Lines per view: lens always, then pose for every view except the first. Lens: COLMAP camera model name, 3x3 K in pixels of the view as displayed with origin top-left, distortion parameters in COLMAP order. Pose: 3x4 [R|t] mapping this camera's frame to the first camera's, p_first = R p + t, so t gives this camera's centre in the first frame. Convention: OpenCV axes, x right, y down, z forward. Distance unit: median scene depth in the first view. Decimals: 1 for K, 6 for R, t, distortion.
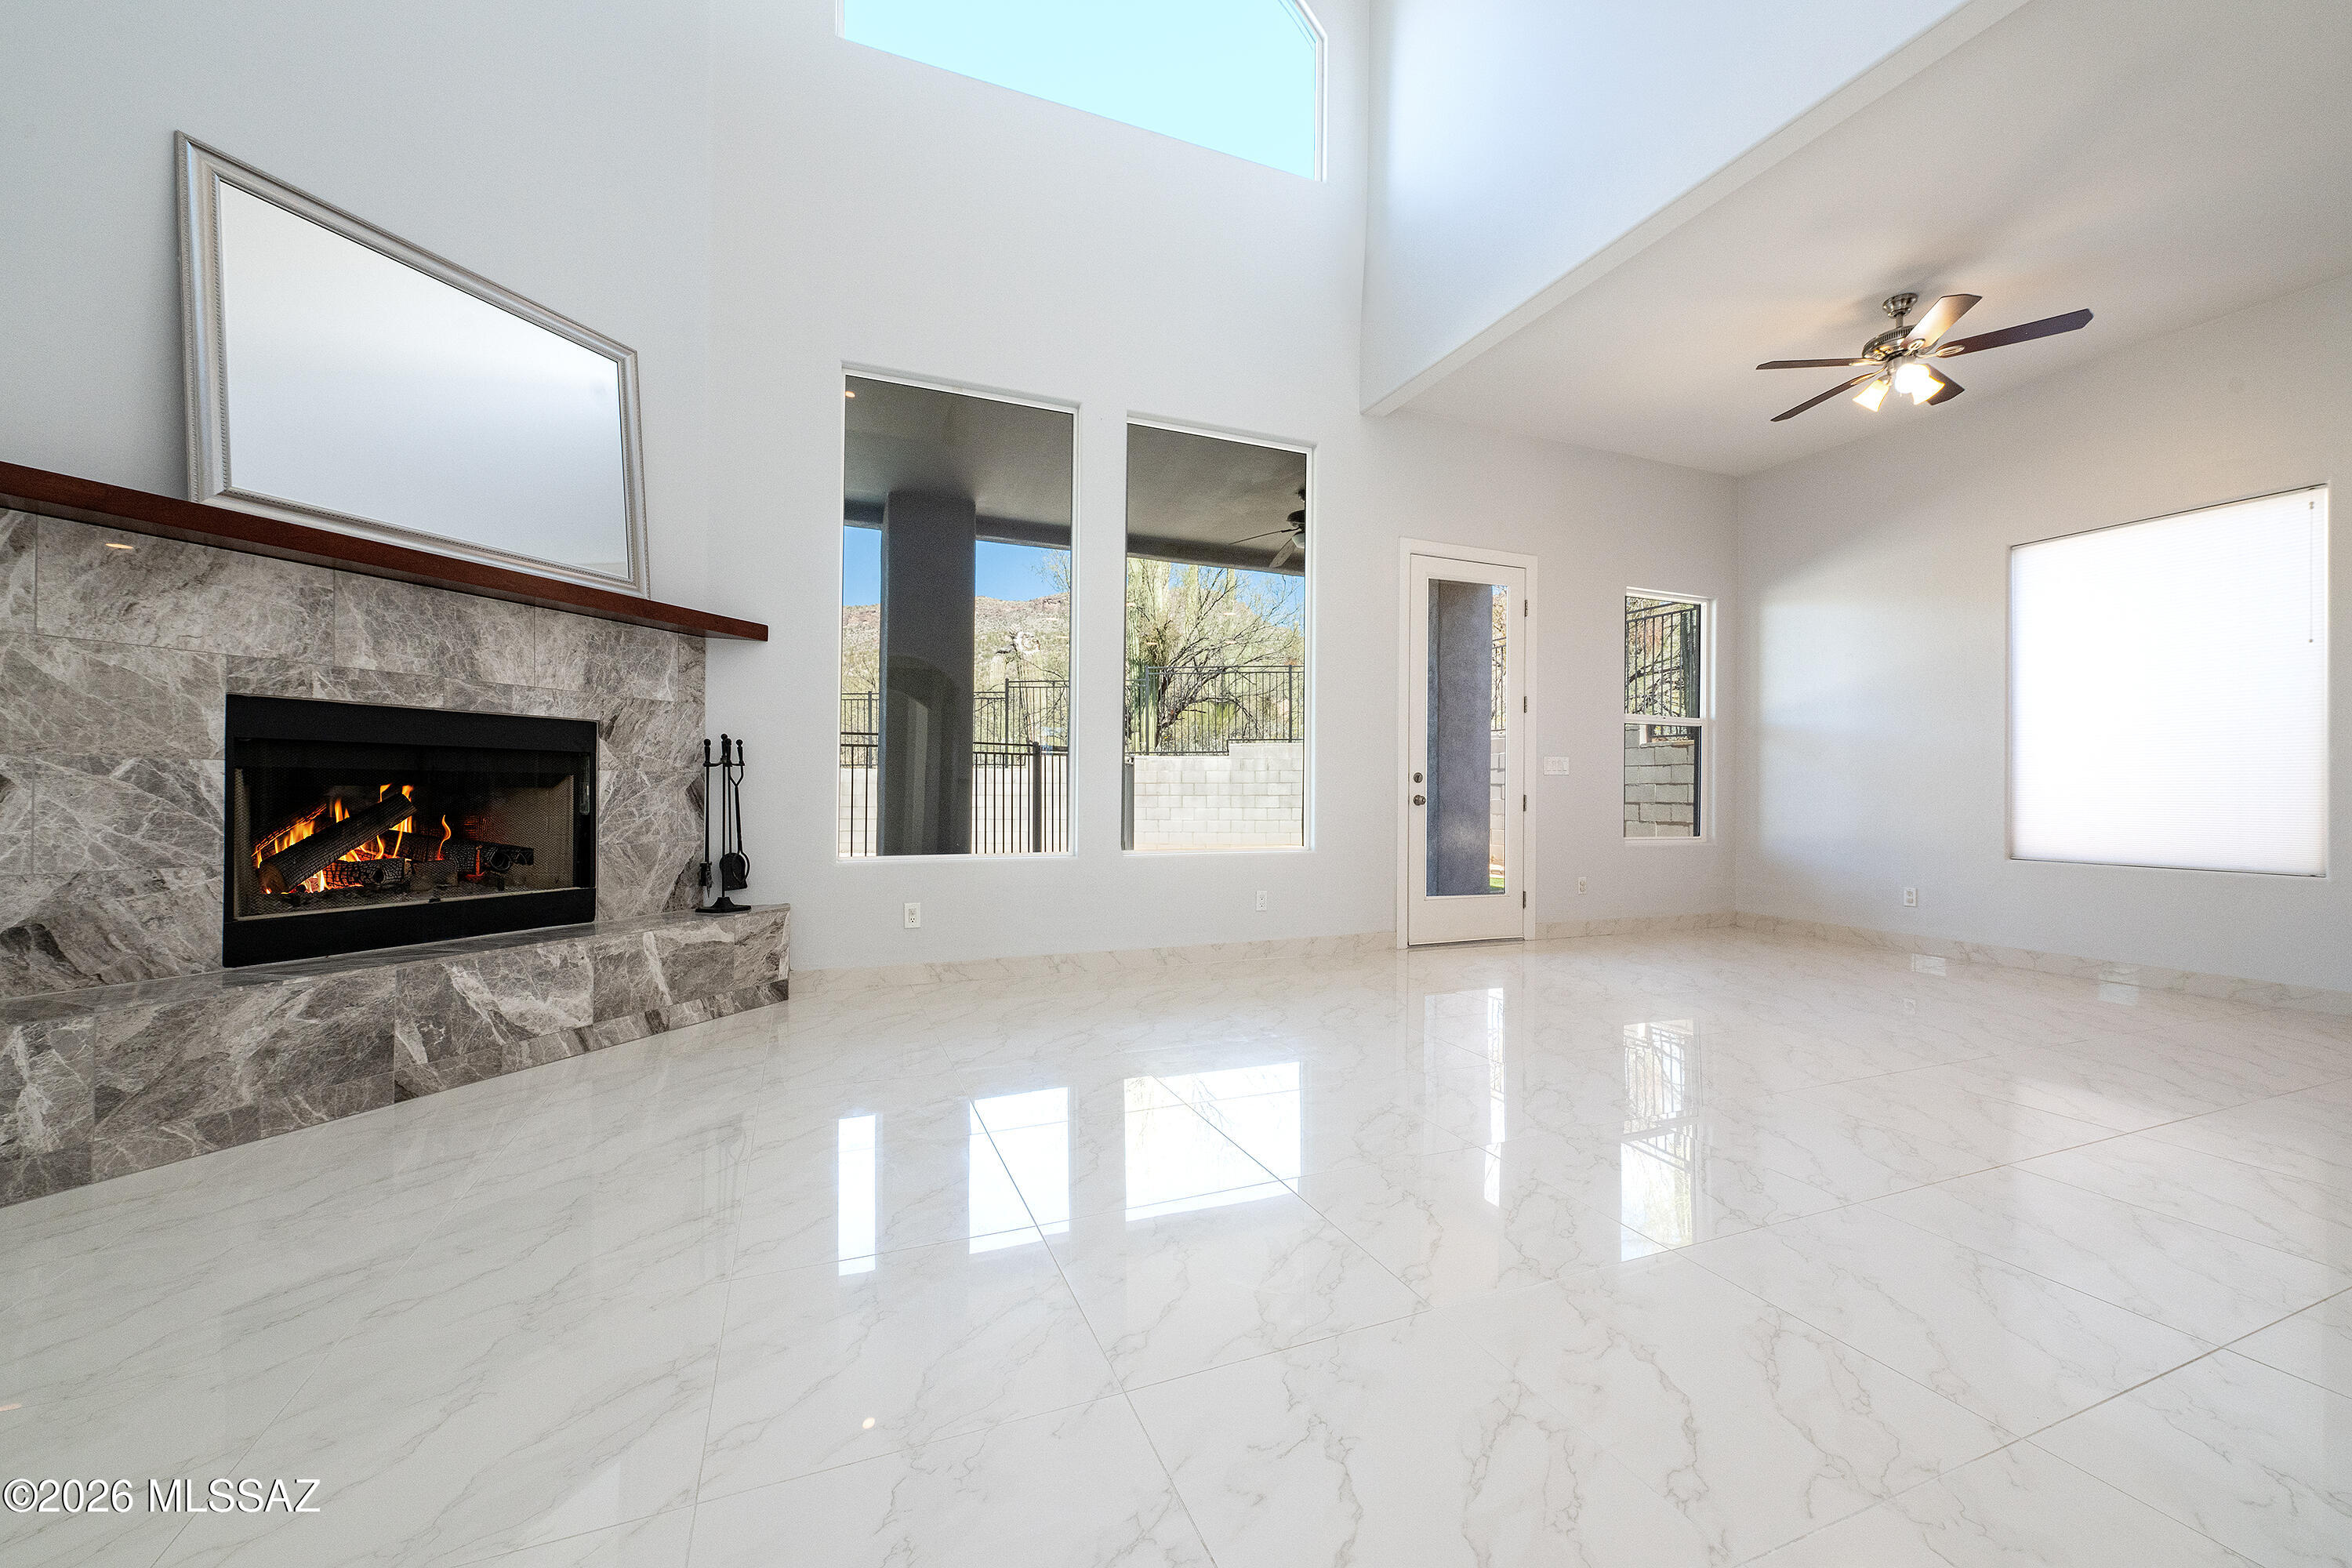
lens RADIAL K [[941.7, 0, 1179.6], [0, 941.7, 792.2], [0, 0, 1]] dist [0.003607, 0.000191]
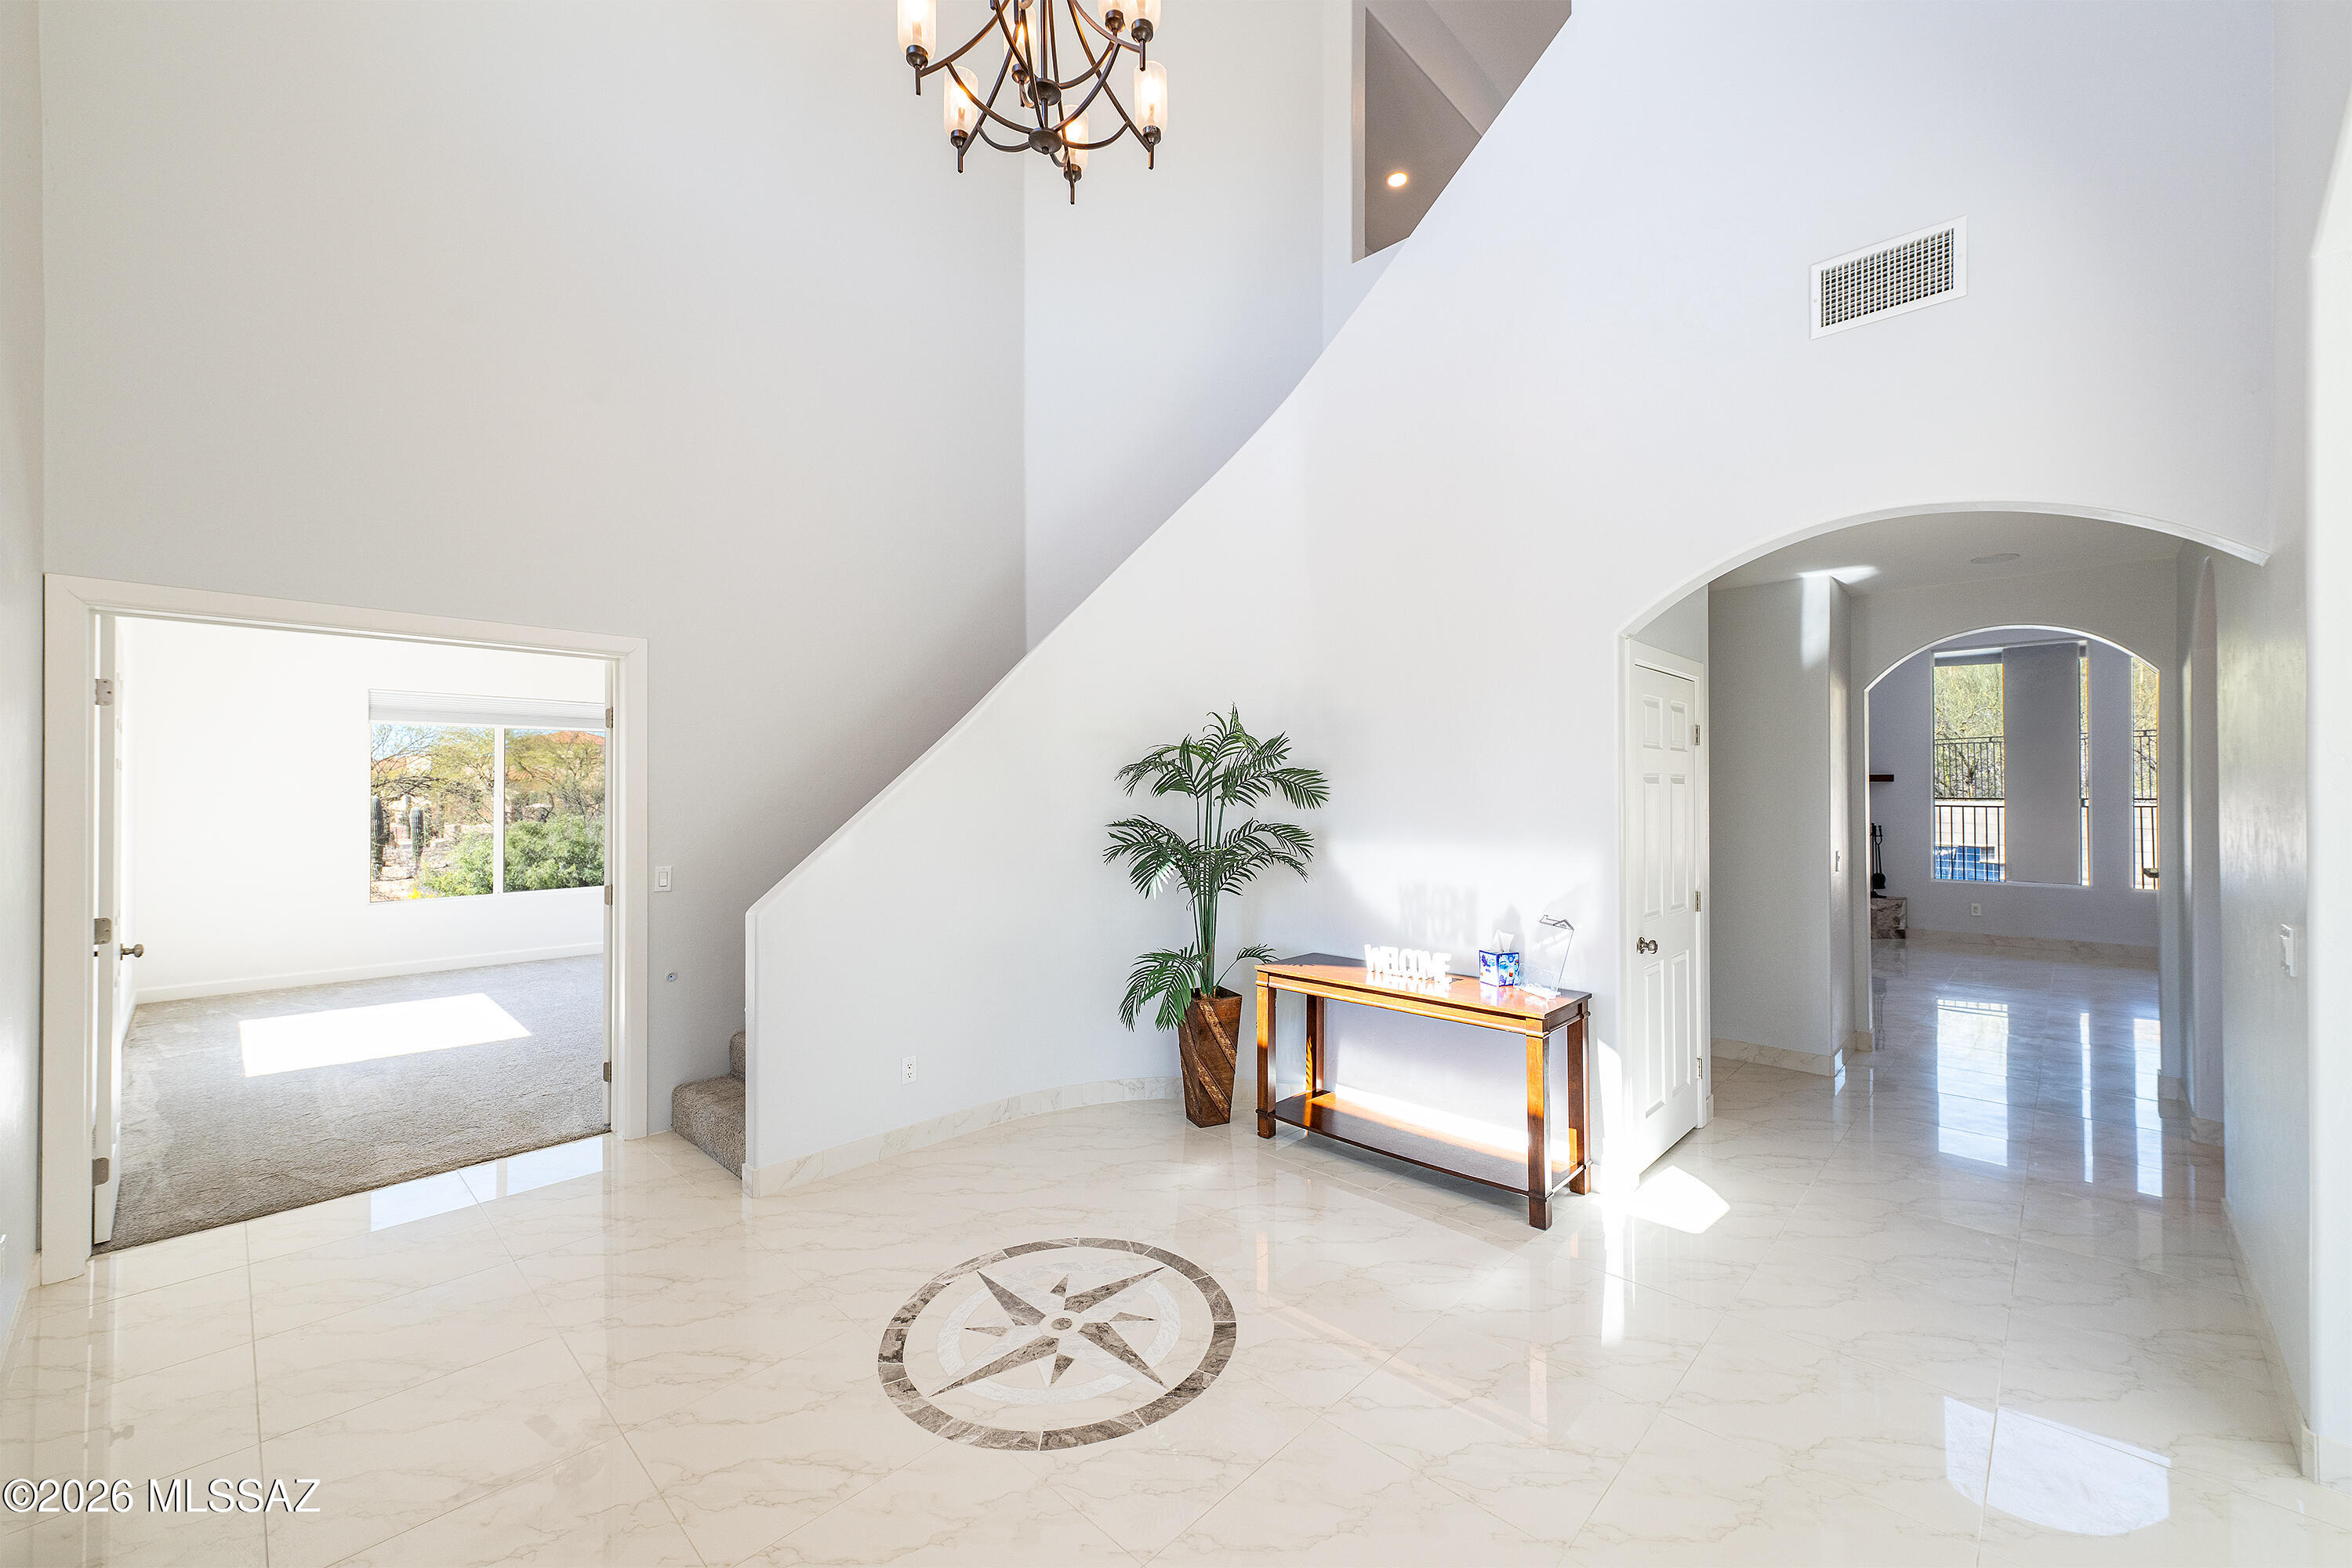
lens RADIAL K [[941.7, 0, 1173.7], [0, 941.7, 785.6], [0, 0, 1]] dist [0.003607, 0.000191]
pose [[0.419836, -0.008993, -0.907556, 0.926181], [0.001265, 0.999956, -0.009323, -0.133686], [0.907599, 0.002766, 0.419829, -1.583163]]
